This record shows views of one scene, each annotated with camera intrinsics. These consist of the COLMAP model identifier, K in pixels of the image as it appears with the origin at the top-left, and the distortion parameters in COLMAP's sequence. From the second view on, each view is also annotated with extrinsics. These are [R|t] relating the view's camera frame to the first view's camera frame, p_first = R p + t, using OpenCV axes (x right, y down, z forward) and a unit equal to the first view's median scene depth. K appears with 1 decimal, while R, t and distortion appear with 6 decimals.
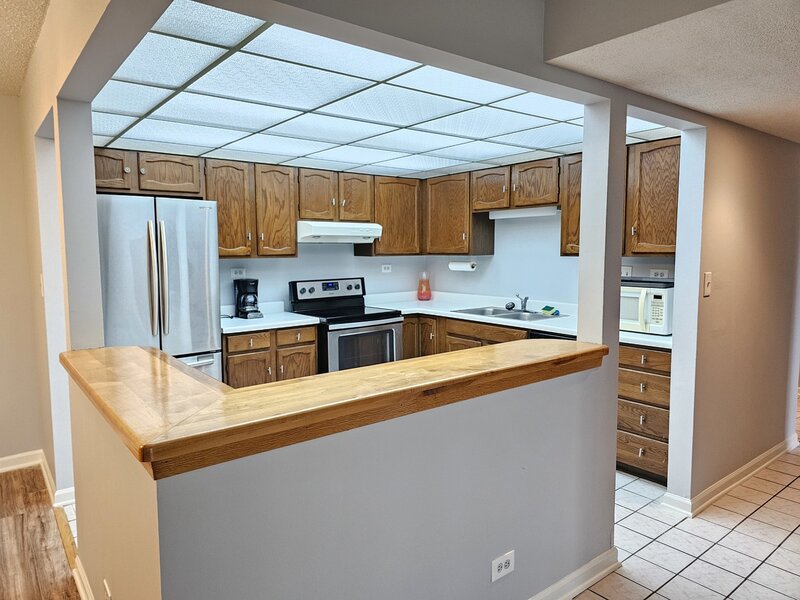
lens RADIAL K [[538.5, 0, 391.7], [0, 538.5, 291.9], [0, 0, 1]] dist [0.074133, -0.078662]
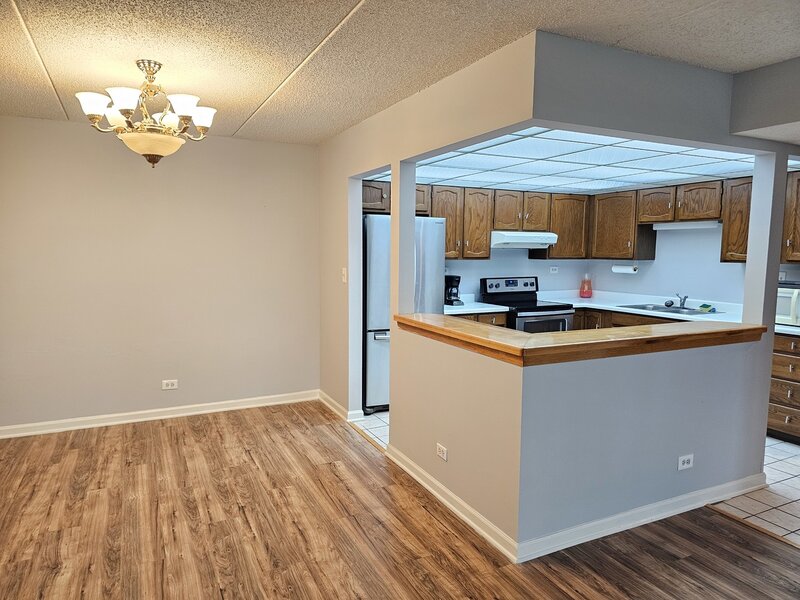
lens RADIAL K [[536.9, 0, 397.6], [0, 536.9, 300.9], [0, 0, 1]] dist [0.068978, -0.073341]
pose [[0.979985, 0.033690, -0.196201, -0.139982], [-0.031195, 0.999389, 0.015796, 0.021250], [0.196613, -0.009359, 0.980436, -0.303777]]
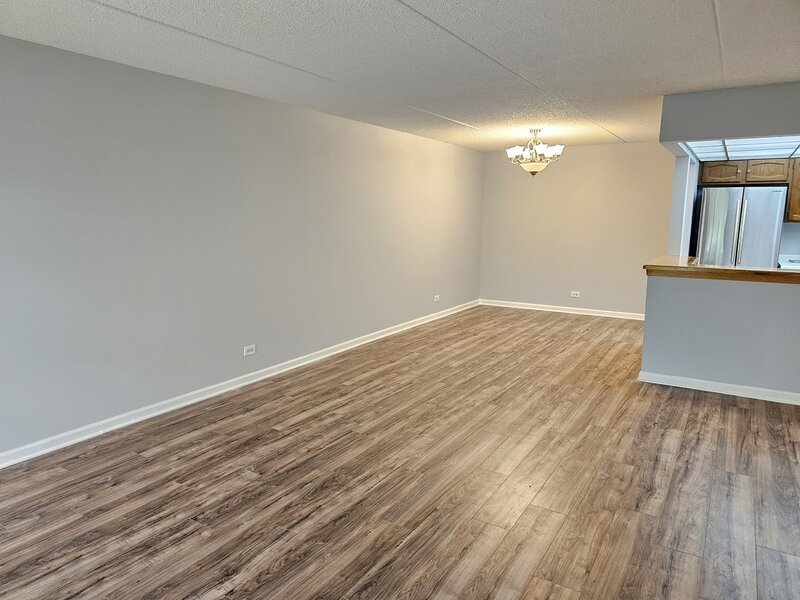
lens RADIAL K [[541.2, 0, 398.4], [0, 541.2, 297.1], [0, 0, 1]] dist [0.068245, -0.077131]
pose [[0.350217, 0.151948, -0.924262, 0.709303], [-0.089249, 0.987678, 0.128555, 0.043372], [0.932407, 0.037467, 0.359463, -0.561173]]
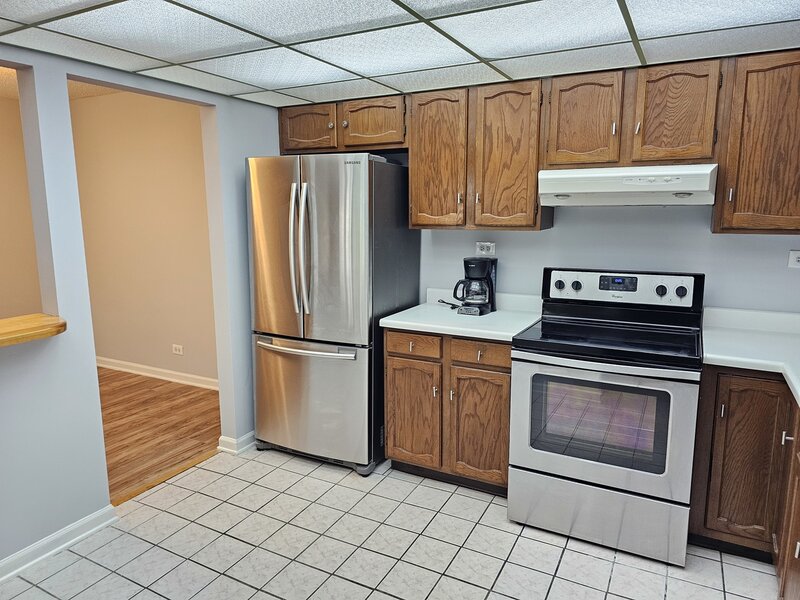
lens RADIAL K [[538.0, 0, 401.3], [0, 538.0, 298.9], [0, 0, 1]] dist [0.076075, -0.083180]
pose [[0.409806, 0.159574, -0.898106, 0.338780], [-0.073839, 0.987151, 0.141703, -0.064411], [0.909179, 0.008245, 0.416324, 0.615040]]
